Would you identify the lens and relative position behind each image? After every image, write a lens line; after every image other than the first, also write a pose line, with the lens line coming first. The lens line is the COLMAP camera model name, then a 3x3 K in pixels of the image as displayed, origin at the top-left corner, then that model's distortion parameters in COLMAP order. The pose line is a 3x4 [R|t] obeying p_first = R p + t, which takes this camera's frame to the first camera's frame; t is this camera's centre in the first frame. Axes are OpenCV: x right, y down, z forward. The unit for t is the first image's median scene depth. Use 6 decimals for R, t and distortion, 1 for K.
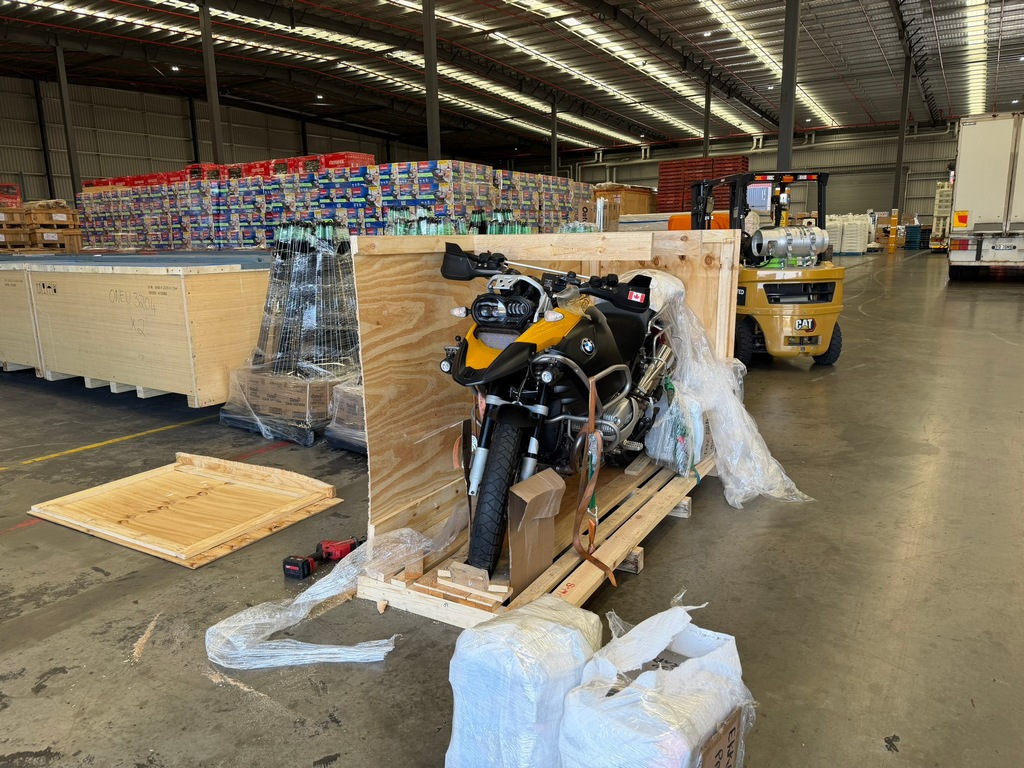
lens RADIAL K [[740.9, 0, 512.0], [0, 740.9, 384.0], [0, 0, 1]] dist [0.009922, -0.007325]
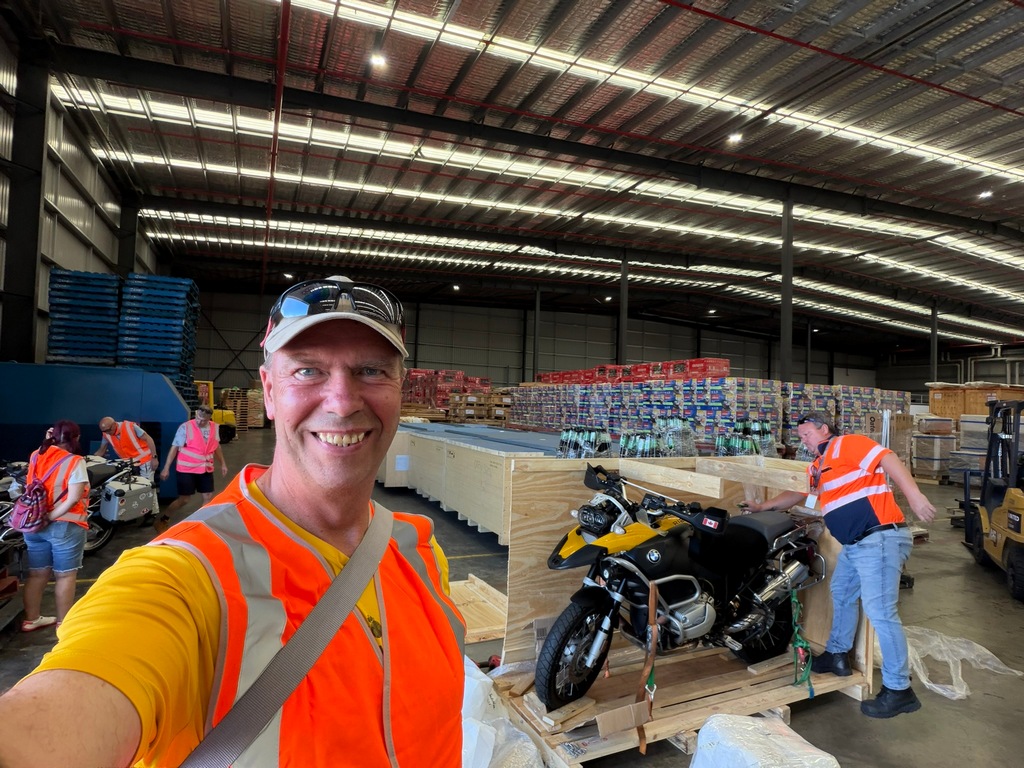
lens RADIAL K [[593.2, 0, 512.0], [0, 593.2, 384.0], [0, 0, 1]] dist [-0.051711, 0.075936]
pose [[0.842596, 0.023550, -0.538032, 0.134085], [-0.154320, 0.967707, -0.199318, -0.028301], [0.515963, 0.250974, 0.819020, -0.027097]]
